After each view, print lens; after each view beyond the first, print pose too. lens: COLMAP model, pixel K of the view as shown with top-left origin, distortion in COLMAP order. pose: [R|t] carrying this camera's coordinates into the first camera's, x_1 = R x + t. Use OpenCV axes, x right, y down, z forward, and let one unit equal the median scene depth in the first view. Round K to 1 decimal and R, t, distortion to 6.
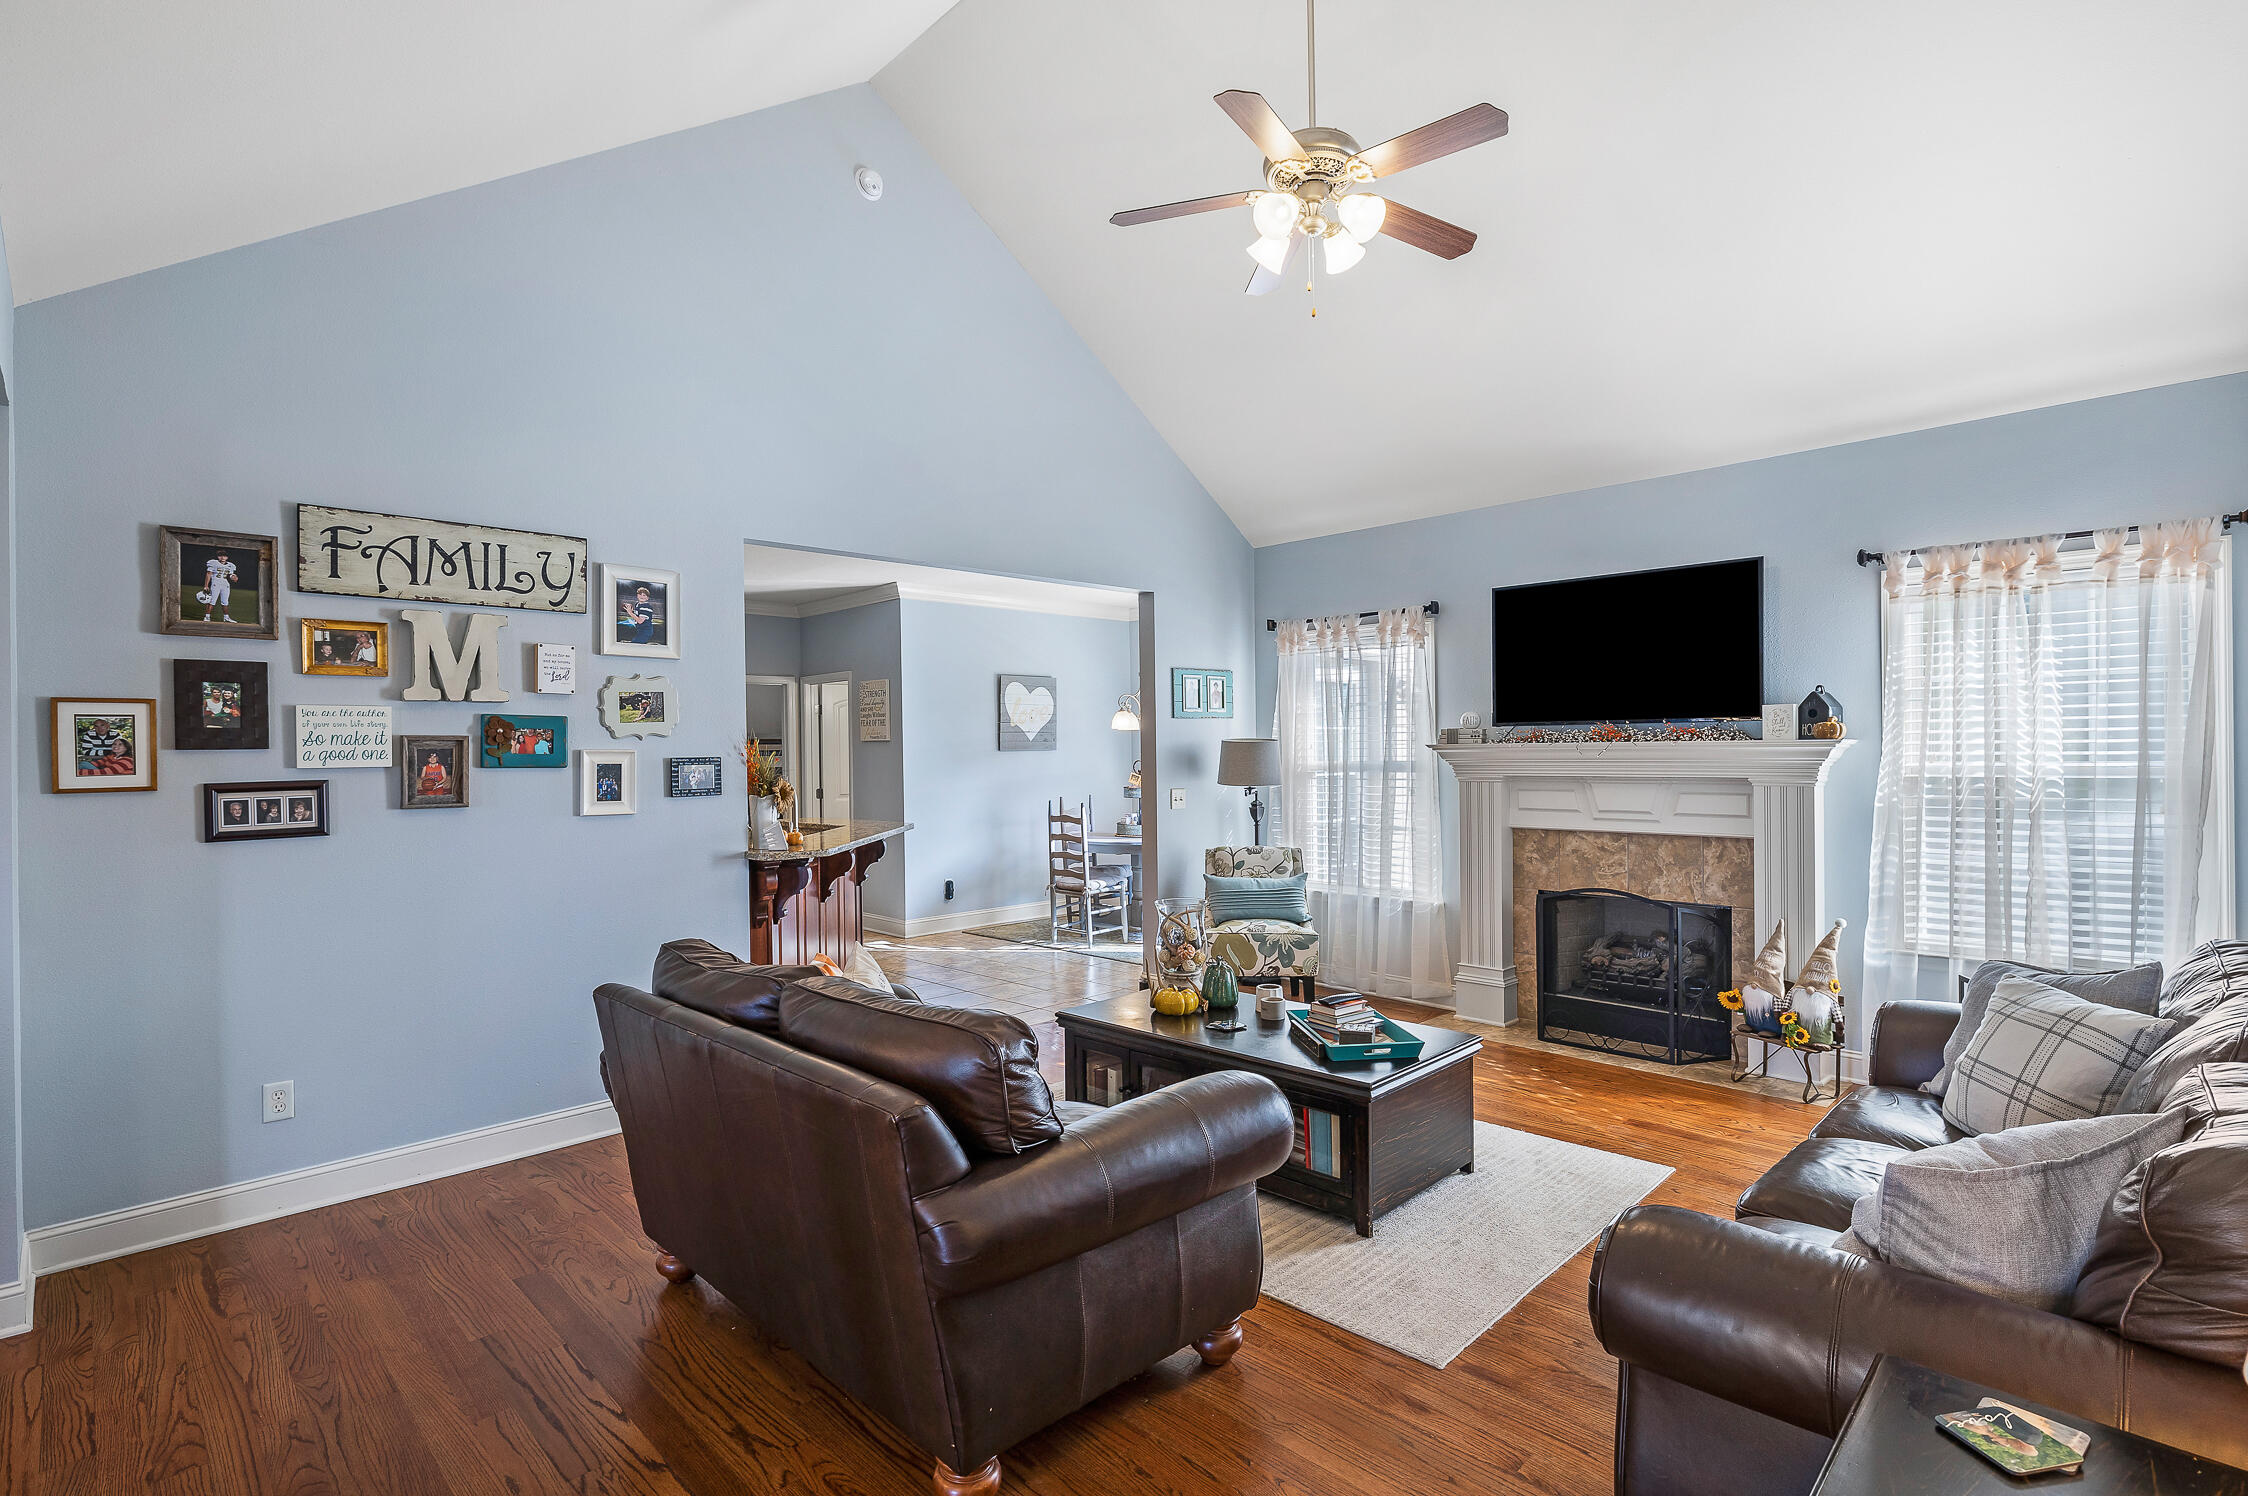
lens RADIAL K [[1078.9, 0, 1121.8], [0, 1078.9, 752.7], [0, 0, 1]] dist [-0.001568, -0.000176]
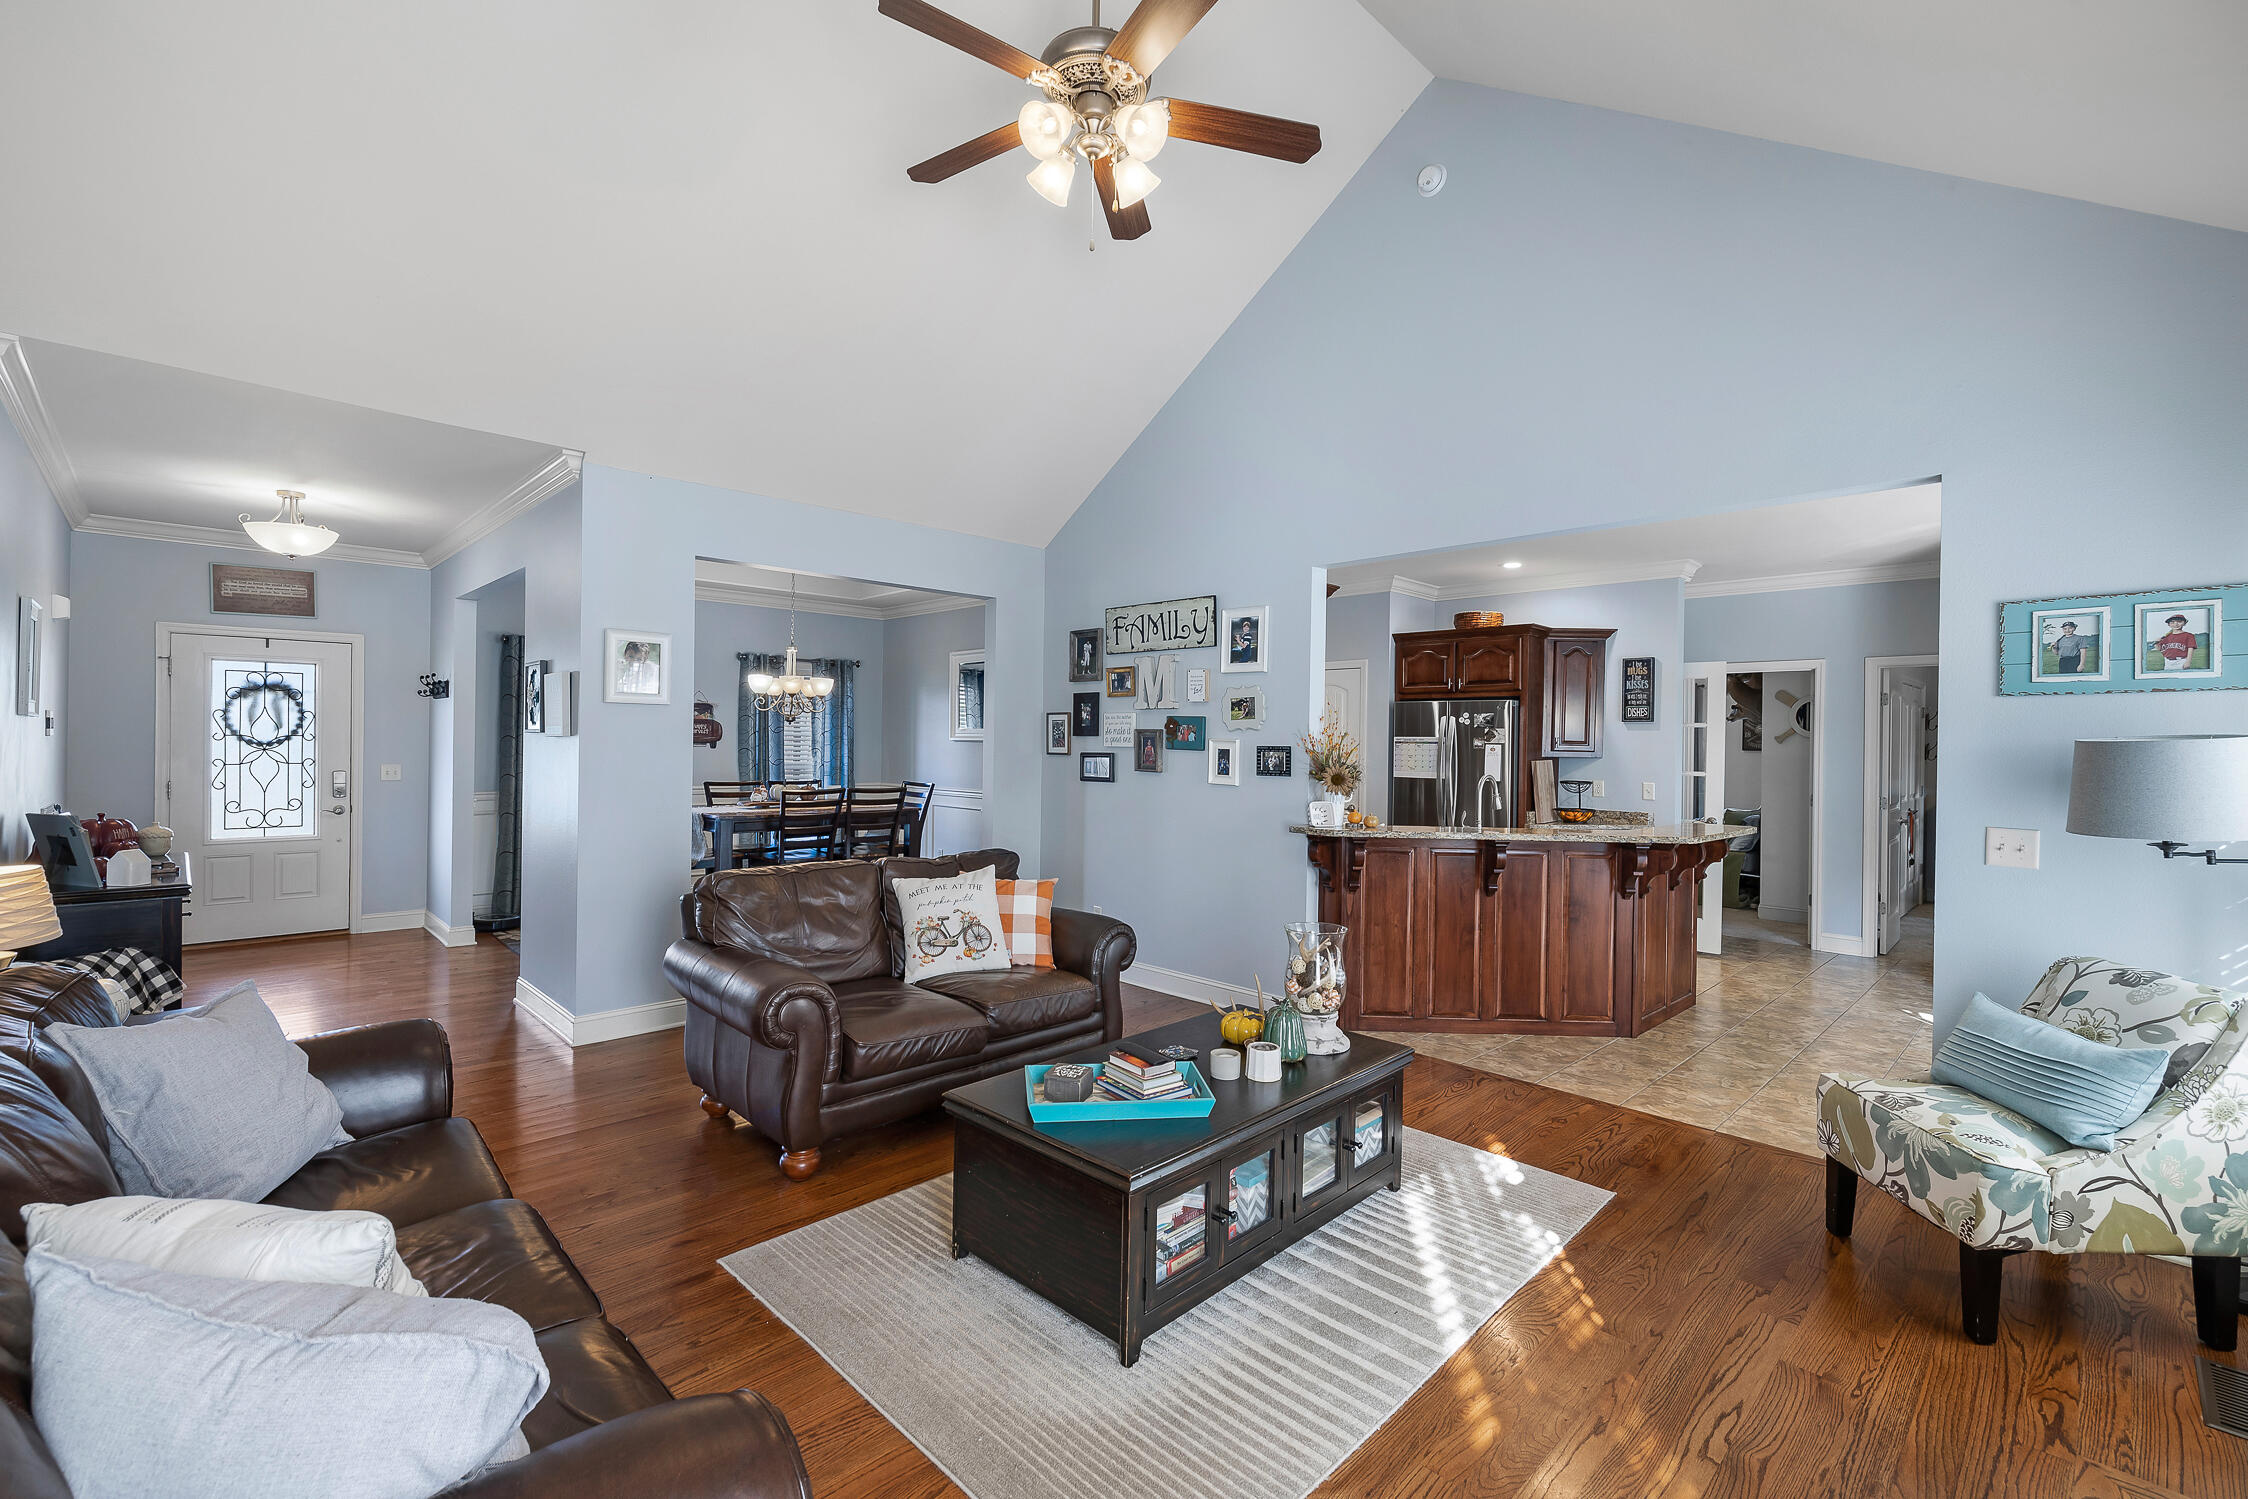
lens RADIAL K [[975.4, 0, 1121.6], [0, 975.4, 738.5], [0, 0, 1]] dist [0.000000, 0.000019]
pose [[-0.002069, 0.007695, -0.999968, 0.890708], [-0.017734, 0.999813, 0.007730, -0.012135], [0.999841, 0.017749, -0.001932, 0.938843]]
